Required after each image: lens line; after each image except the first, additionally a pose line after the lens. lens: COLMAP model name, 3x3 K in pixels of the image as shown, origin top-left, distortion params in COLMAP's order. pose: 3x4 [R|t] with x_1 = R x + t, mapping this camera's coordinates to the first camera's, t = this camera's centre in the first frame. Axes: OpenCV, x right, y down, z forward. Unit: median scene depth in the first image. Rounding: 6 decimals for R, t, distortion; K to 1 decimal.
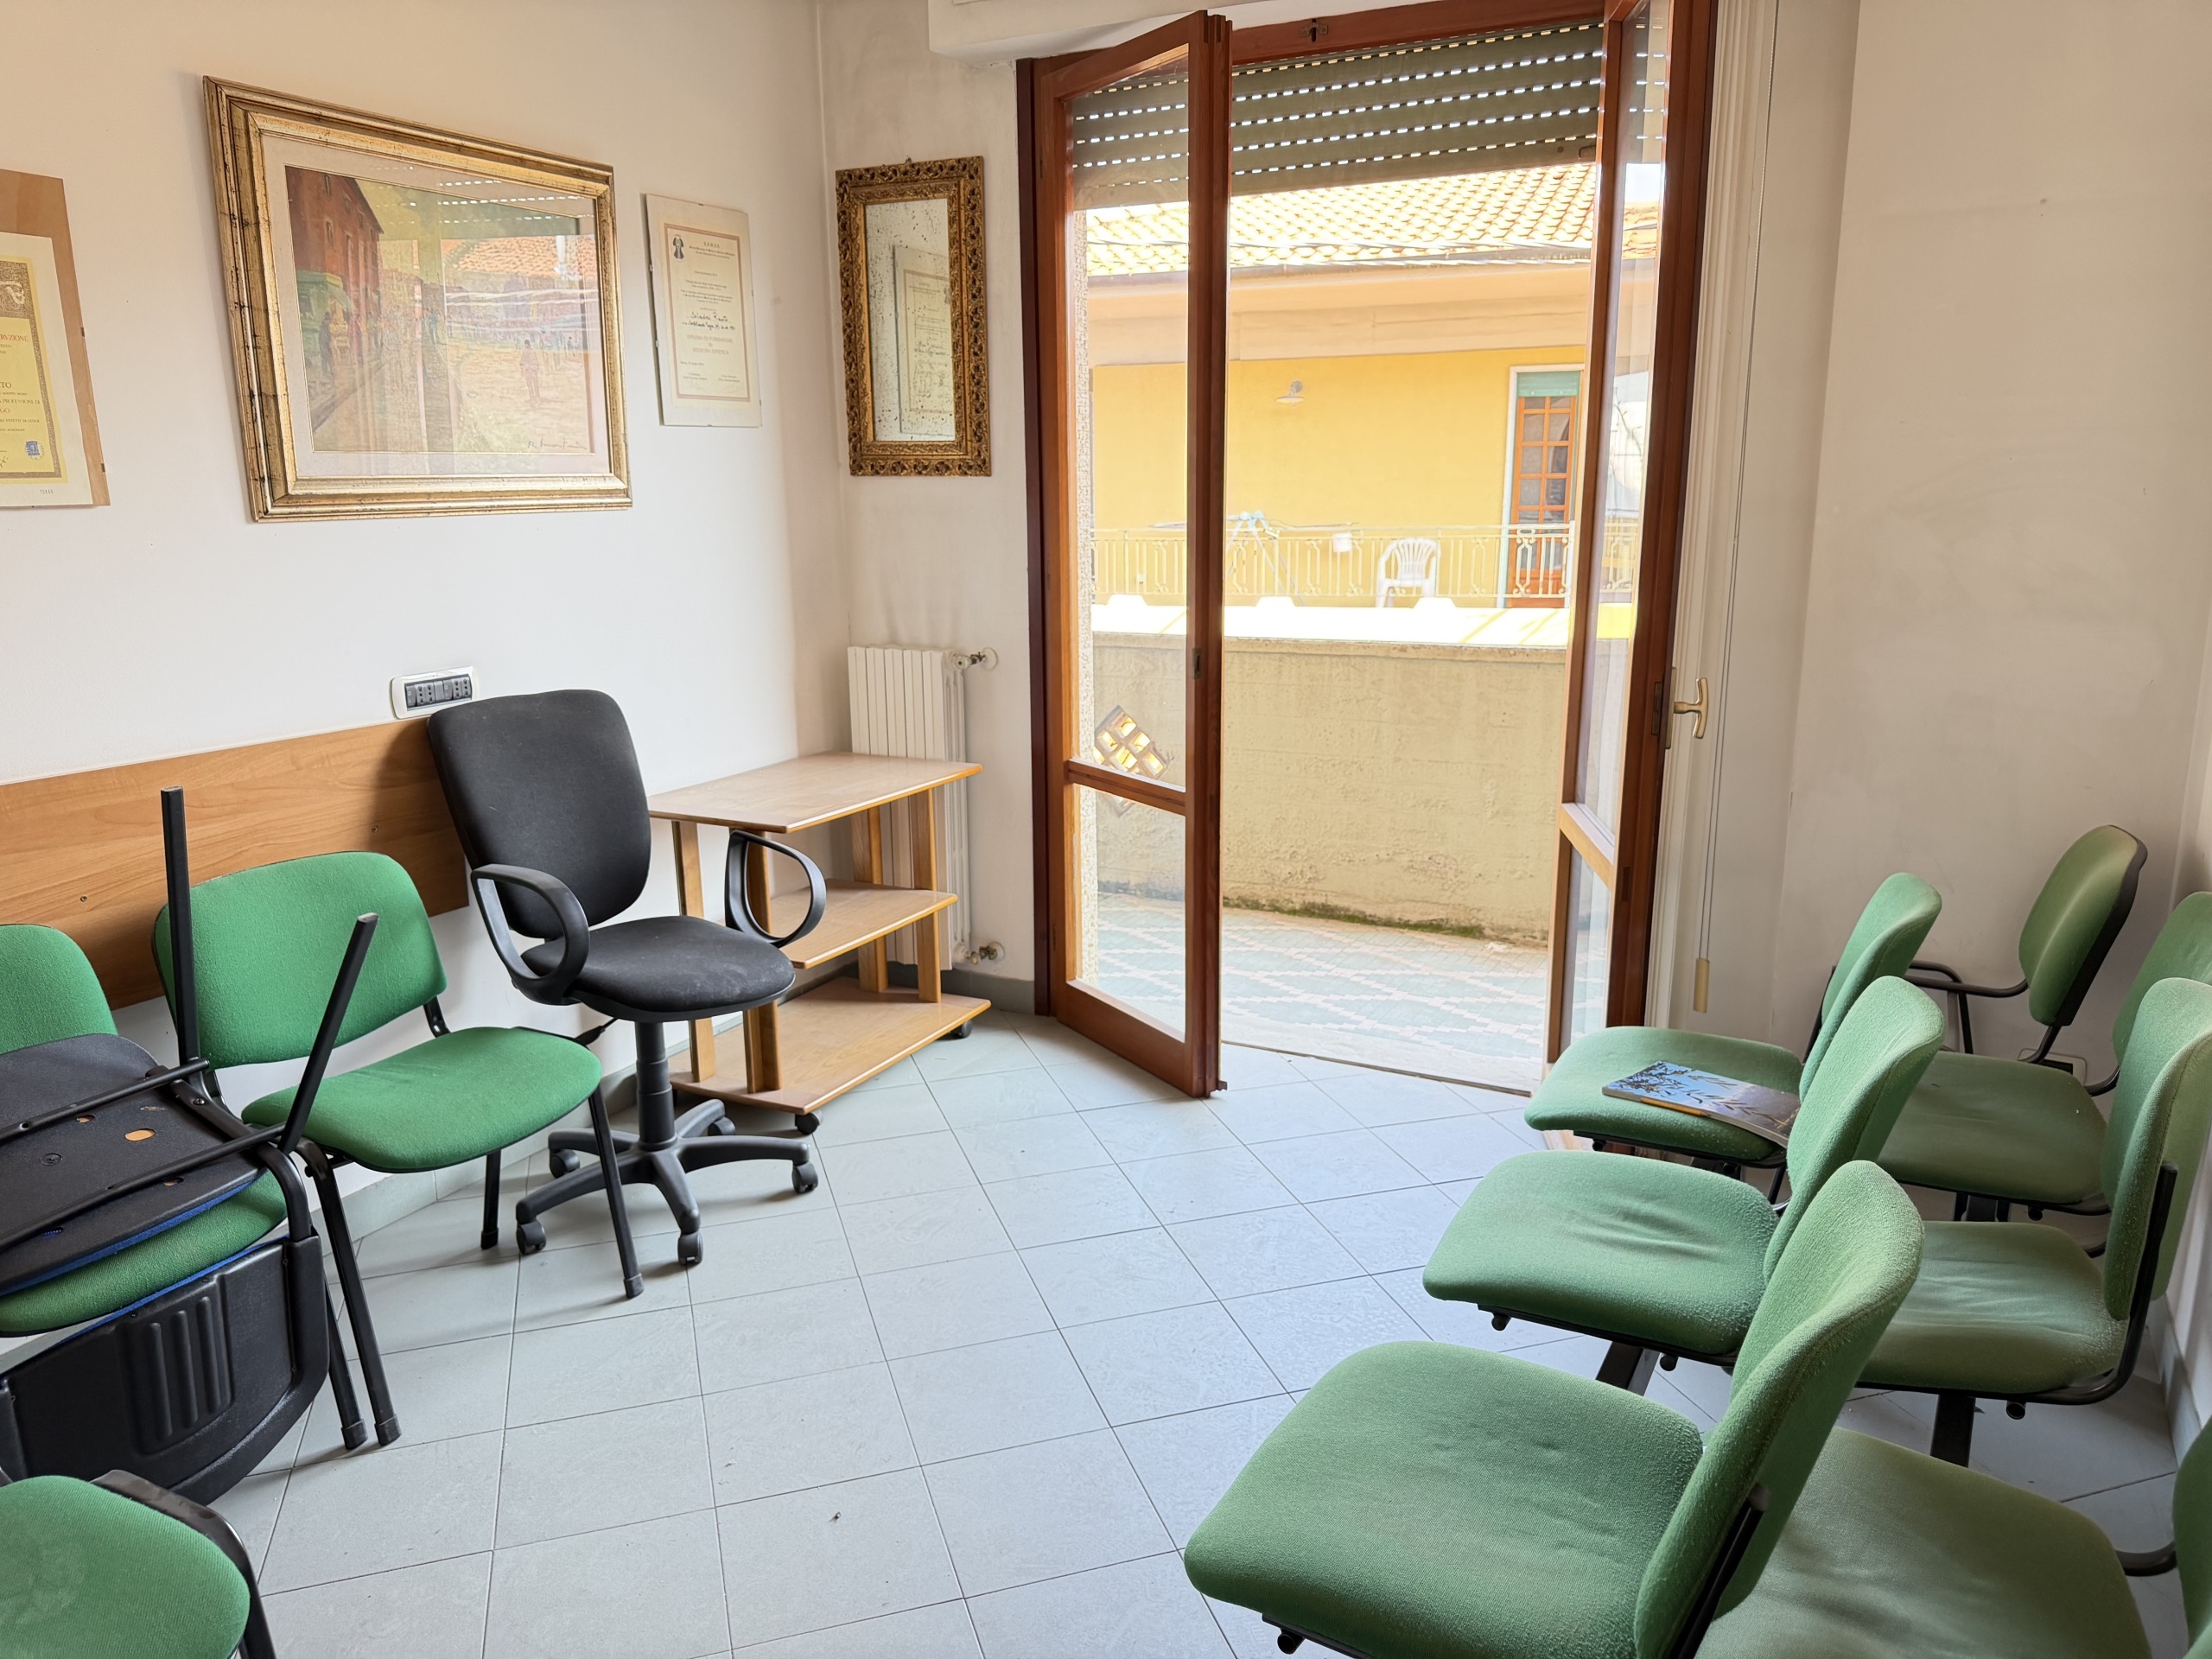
lens RADIAL K [[1542.6, 0, 1107.7], [0, 1542.6, 822.5], [0, 0, 1]] dist [0.035174, -0.065636]
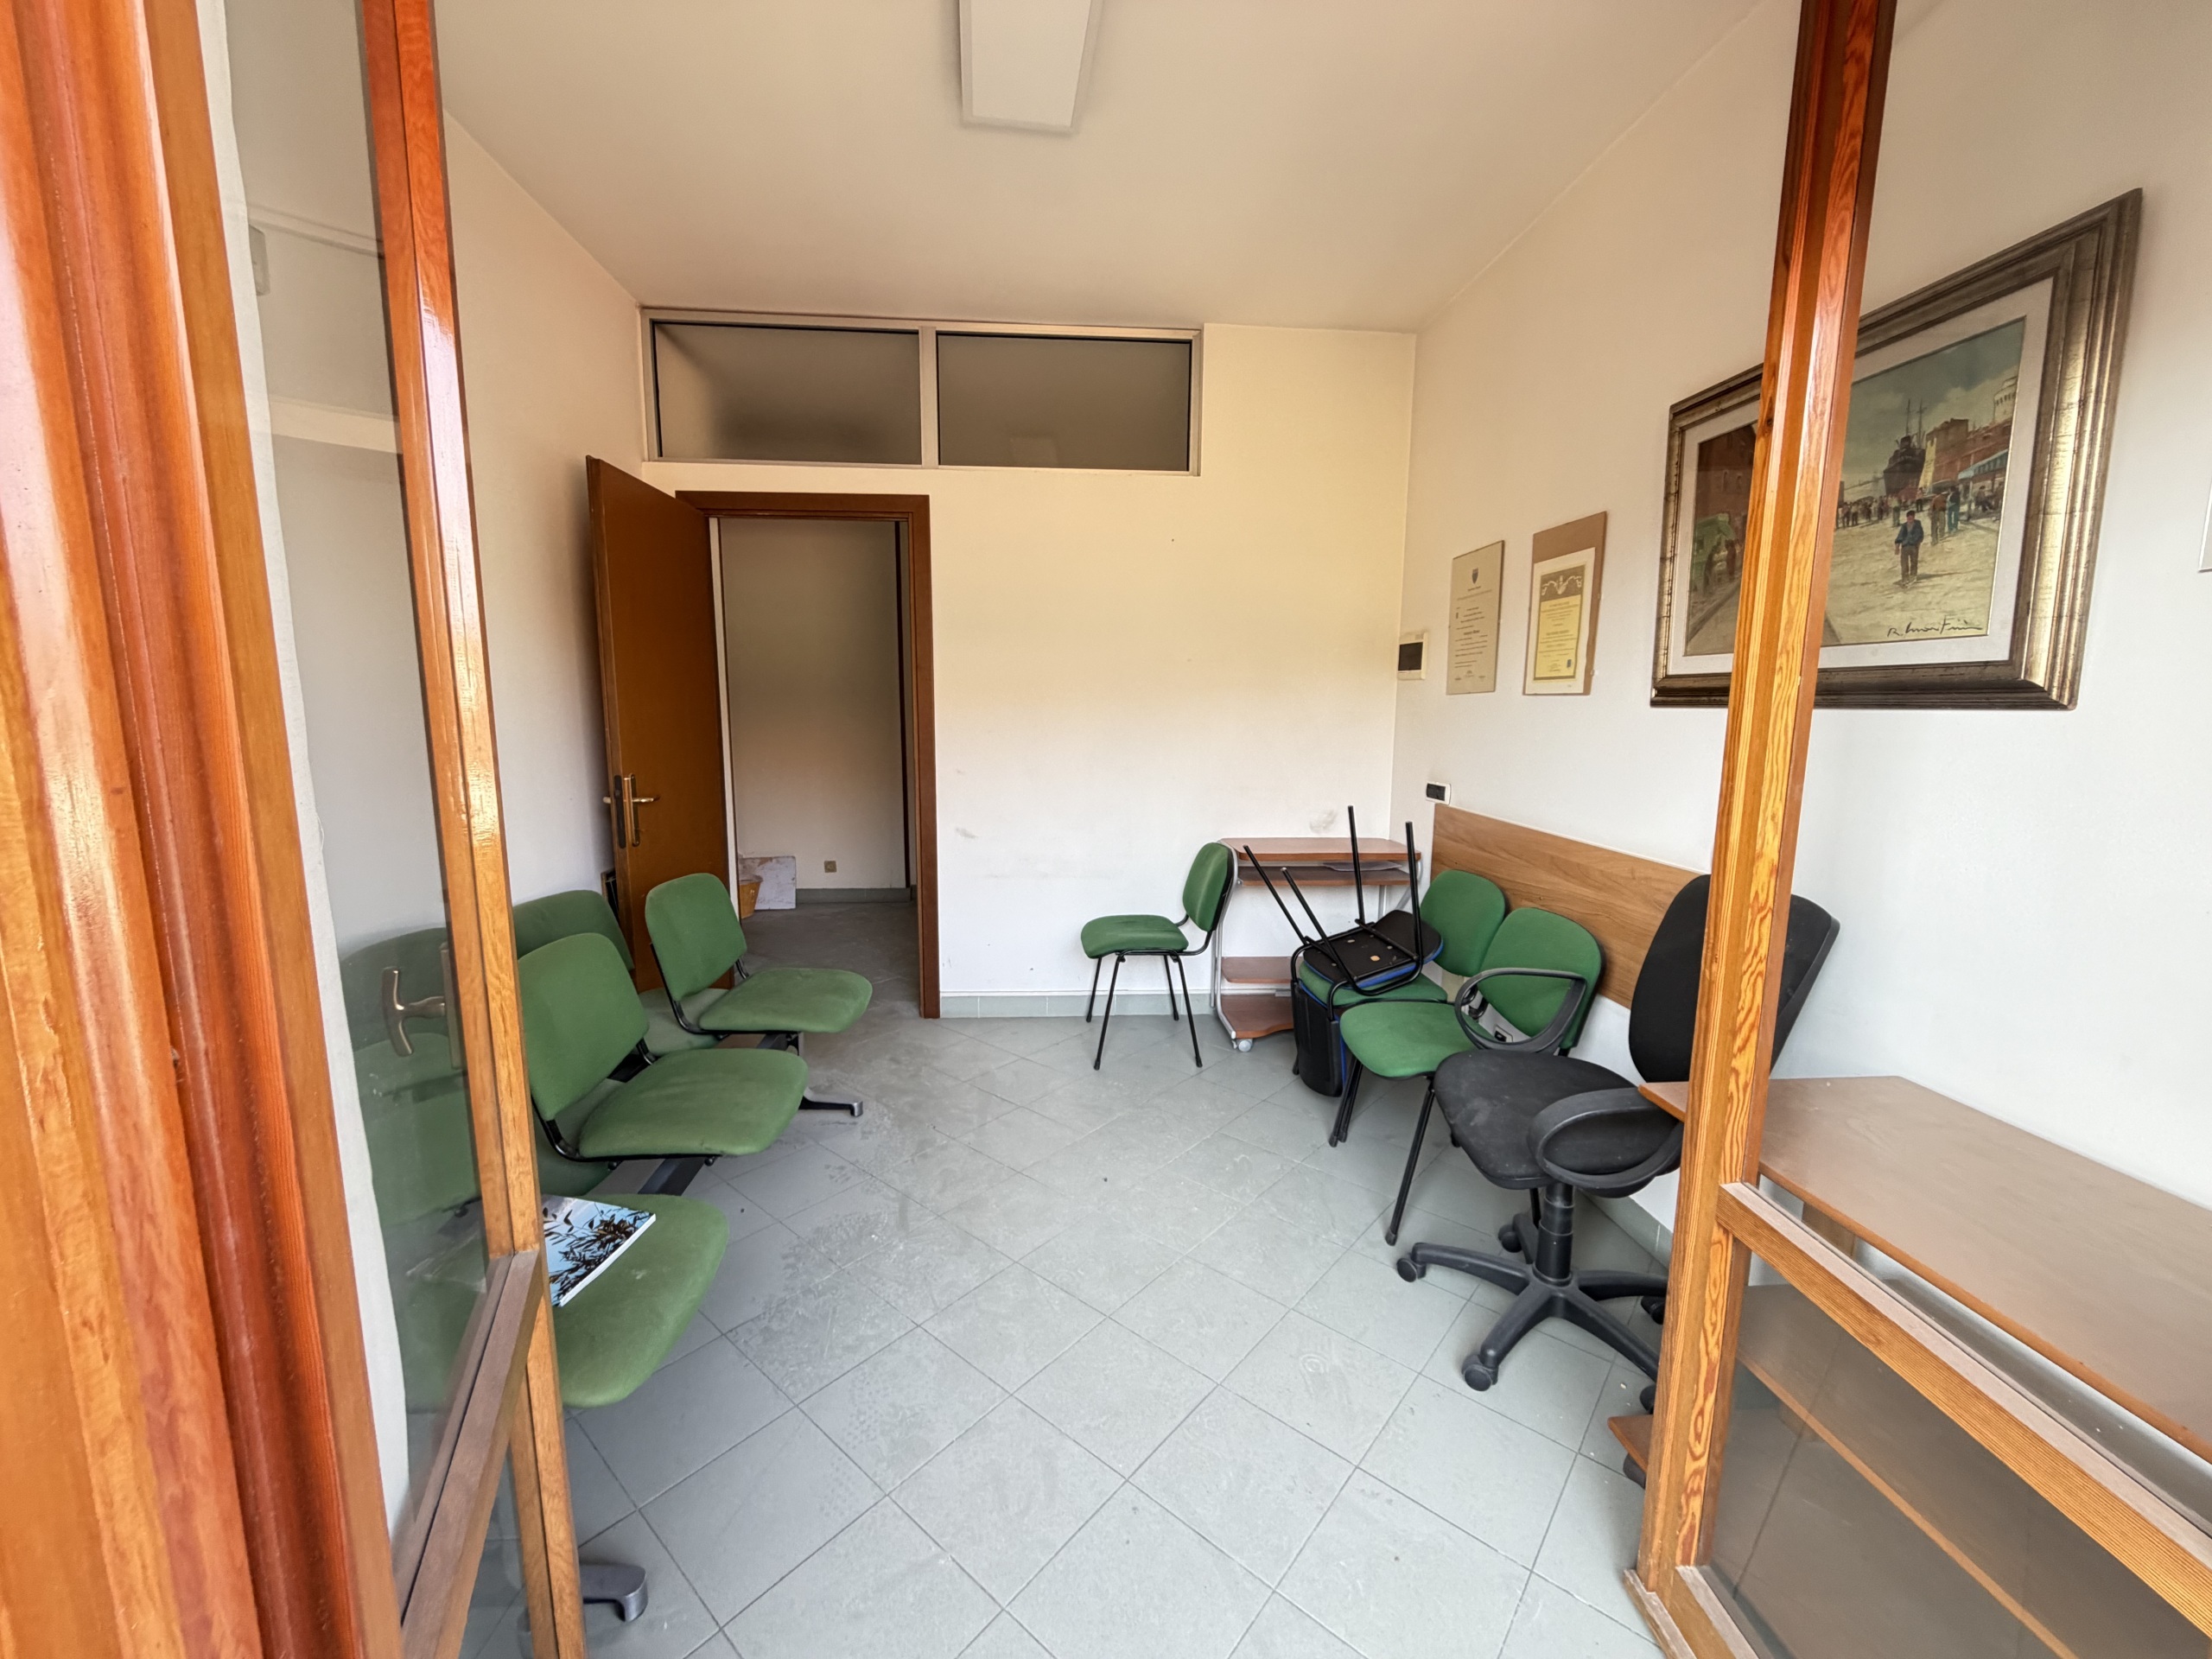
lens RADIAL K [[890.9, 0, 1107.1], [0, 890.9, 823.9], [0, 0, 1]] dist [-0.000014, -0.000003]
pose [[-0.858159, 0.075933, -0.507738, 0.359815], [-0.107252, 0.940661, 0.321952, -0.345945], [0.502057, 0.330742, -0.799093, 1.640246]]
